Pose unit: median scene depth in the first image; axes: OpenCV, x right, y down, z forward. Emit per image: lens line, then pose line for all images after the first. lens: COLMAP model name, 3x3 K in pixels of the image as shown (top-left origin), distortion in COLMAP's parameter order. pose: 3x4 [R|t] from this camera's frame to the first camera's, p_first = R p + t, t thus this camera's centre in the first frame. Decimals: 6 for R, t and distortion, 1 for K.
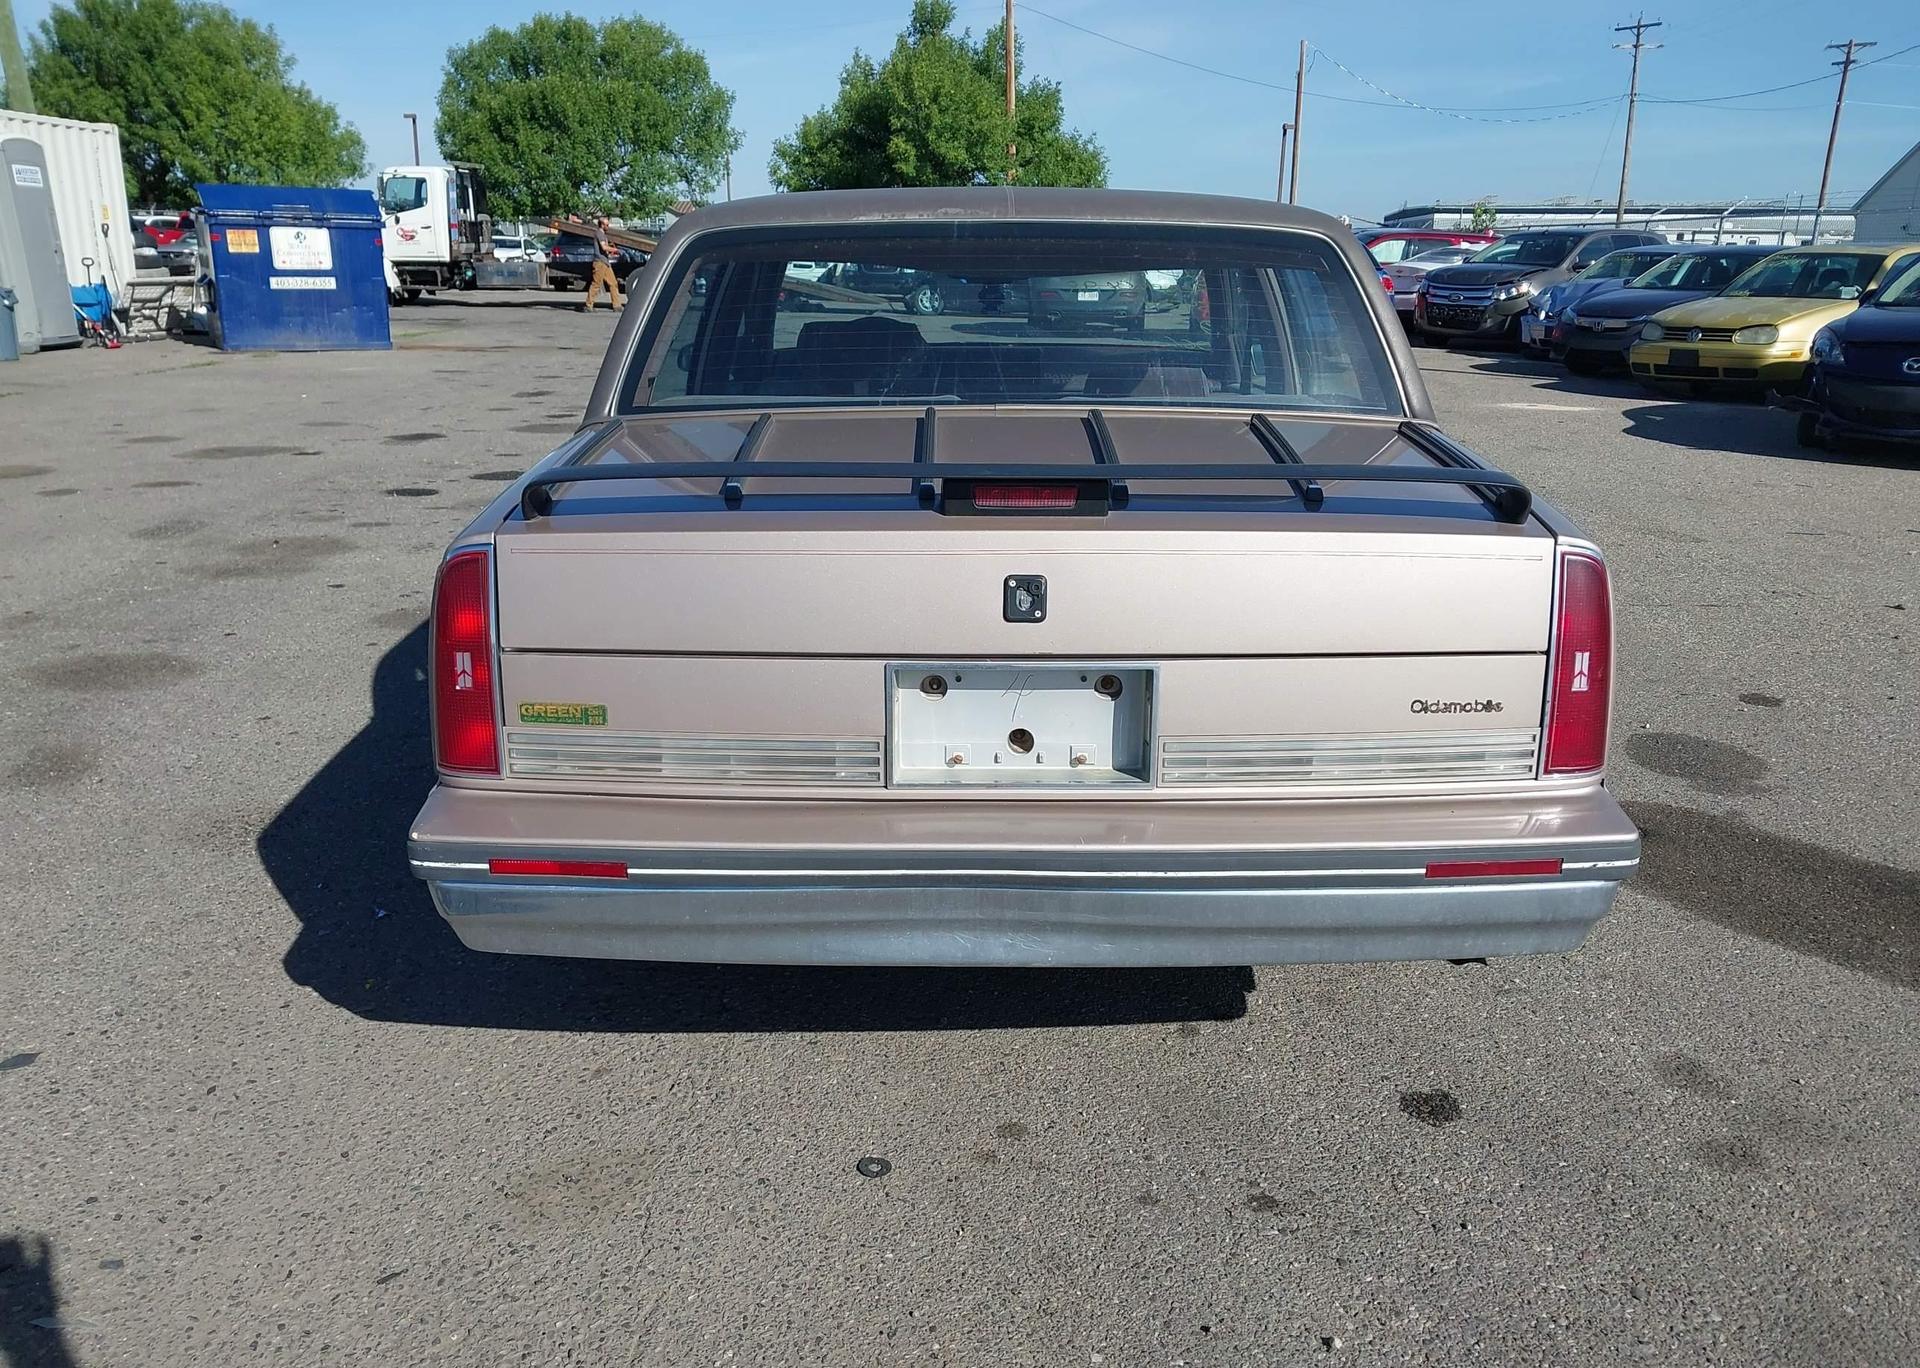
lens RADIAL K [[1541.6, 0, 960.0], [0, 1541.6, 684.0], [0, 0, 1]] dist [0.002809, 0.007658]
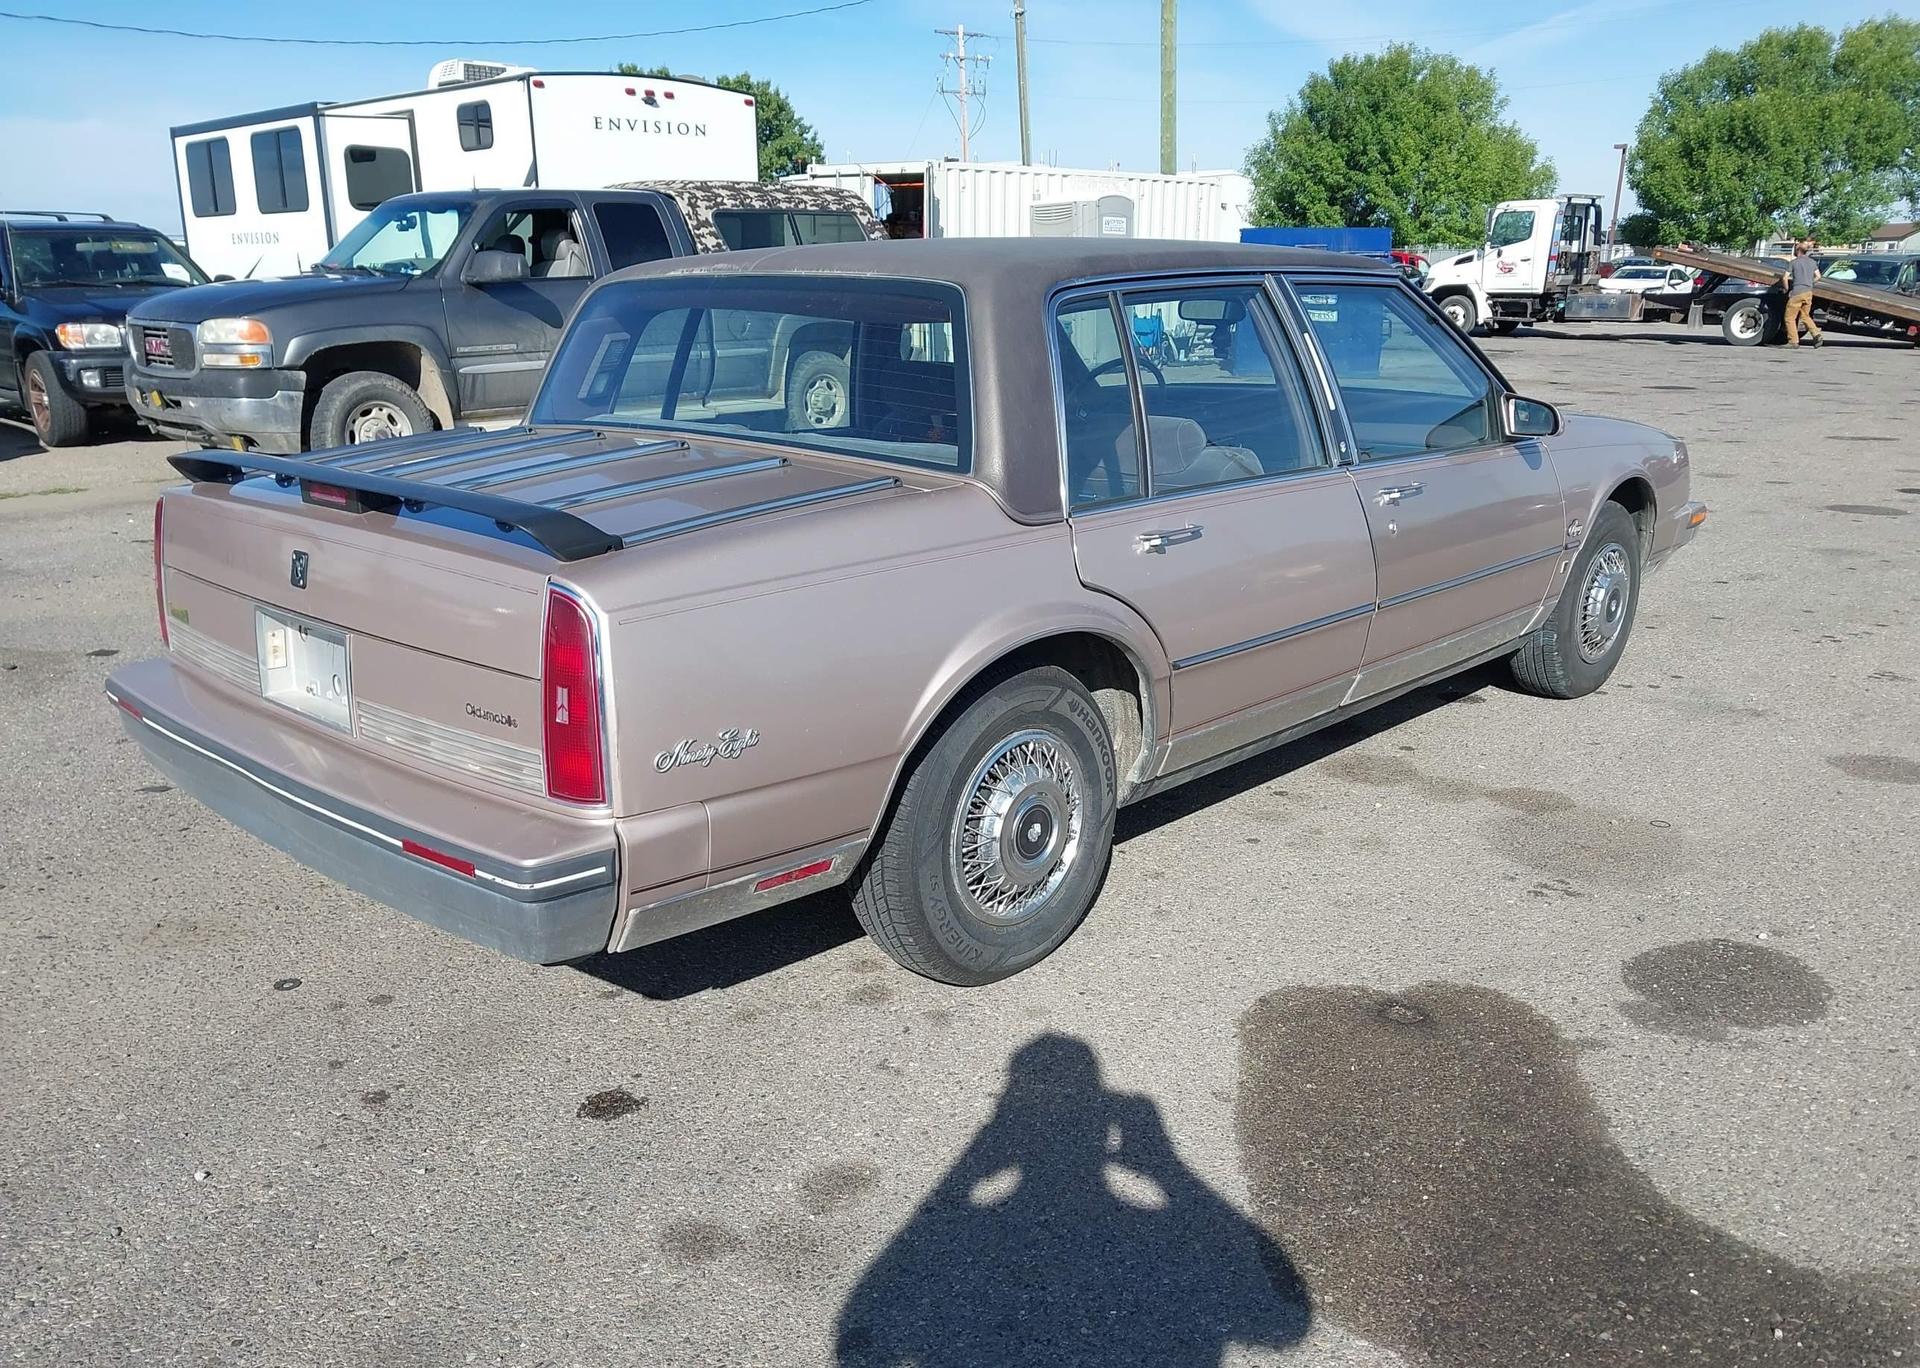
lens RADIAL K [[1540.0, 0, 1021.9], [0, 1540.0, 689.8], [0, 0, 1]] dist [0.006774, 0.010205]
pose [[0.773827, 0.152410, -0.614787, 0.061198], [-0.161548, 0.986009, 0.041100, -0.005255], [0.612449, 0.067514, 0.787621, 0.016932]]
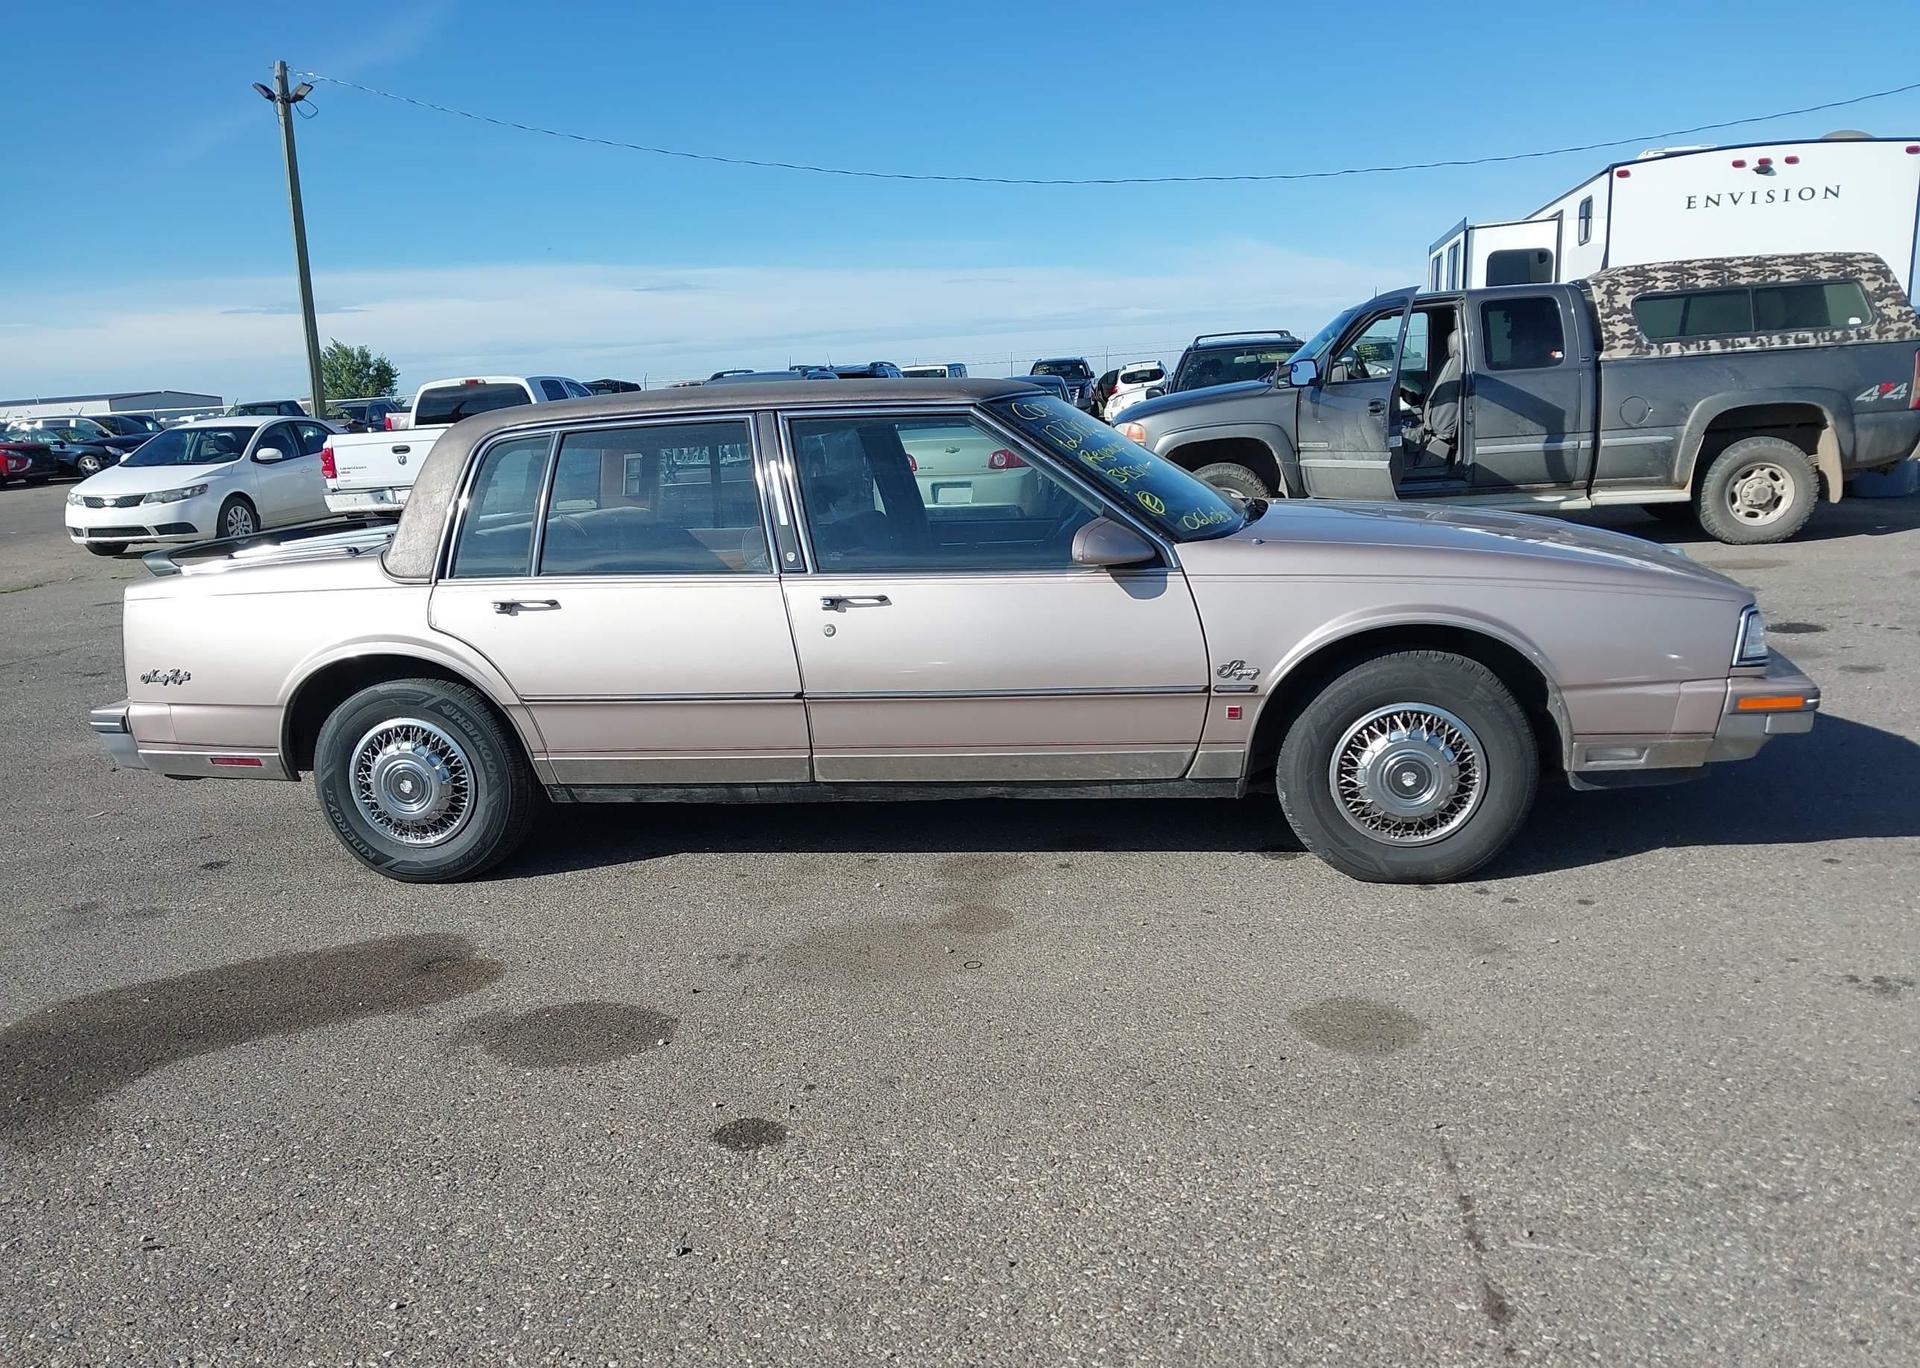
lens RADIAL K [[1554.5, 0, 928.6], [0, 1554.5, 686.3], [0, 0, 1]] dist [0.044673, -0.060382]
pose [[-0.093711, 0.174330, -0.980218, 0.122488], [-0.222114, 0.956076, 0.191271, -0.031626], [0.970507, 0.235644, -0.050873, 0.111957]]
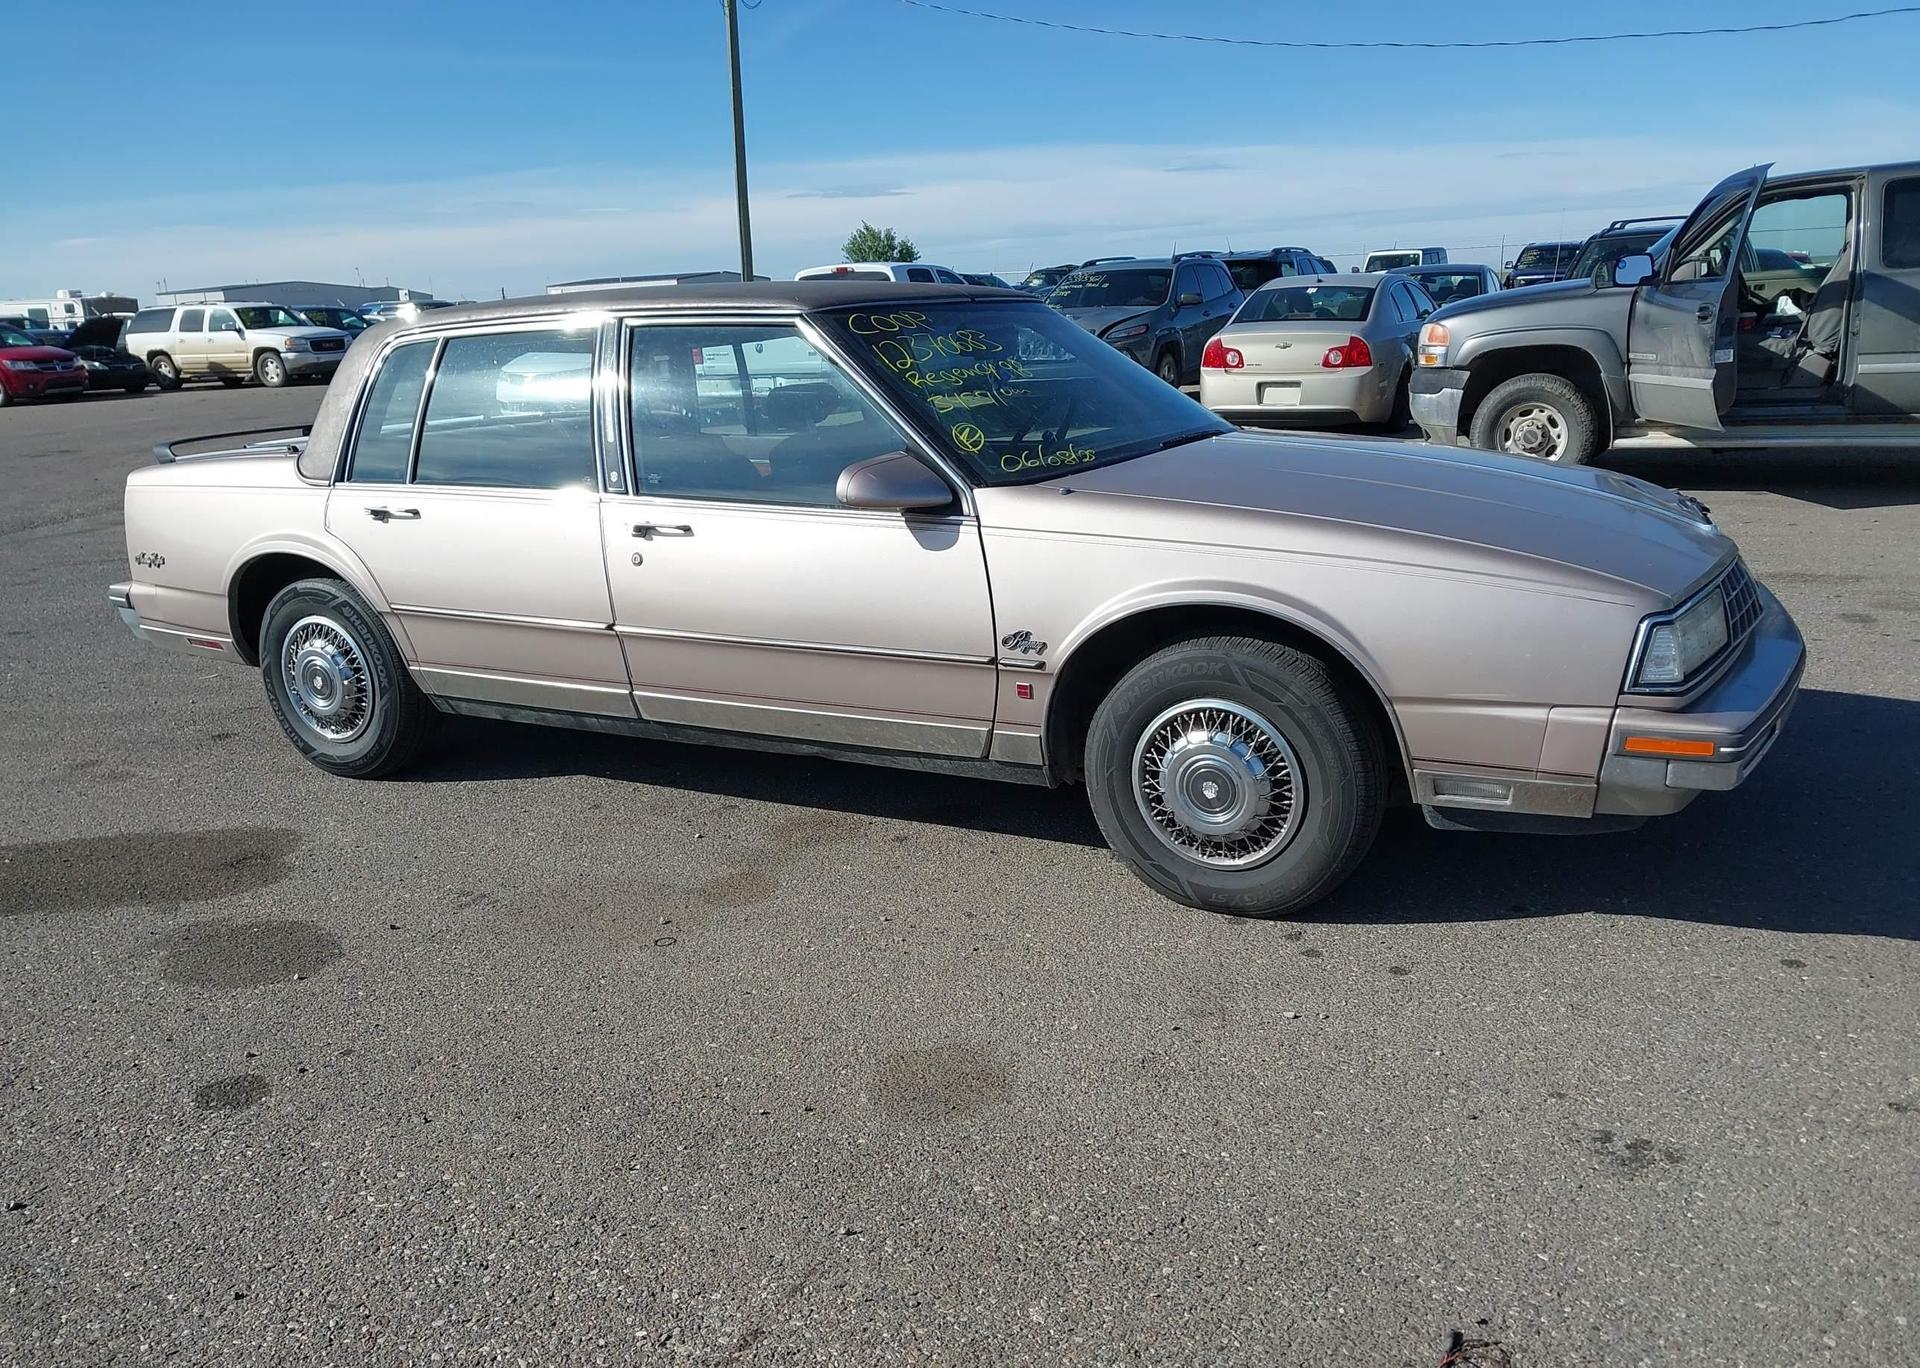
lens RADIAL K [[1540.0, 0, 1021.9], [0, 1540.0, 689.8], [0, 0, 1]] dist [0.006774, 0.010205]
pose [[-0.411612, 0.226102, -0.882867, 0.097376], [-0.215982, 0.916938, 0.335523, -0.043715], [0.885396, 0.328789, -0.328589, 0.154323]]
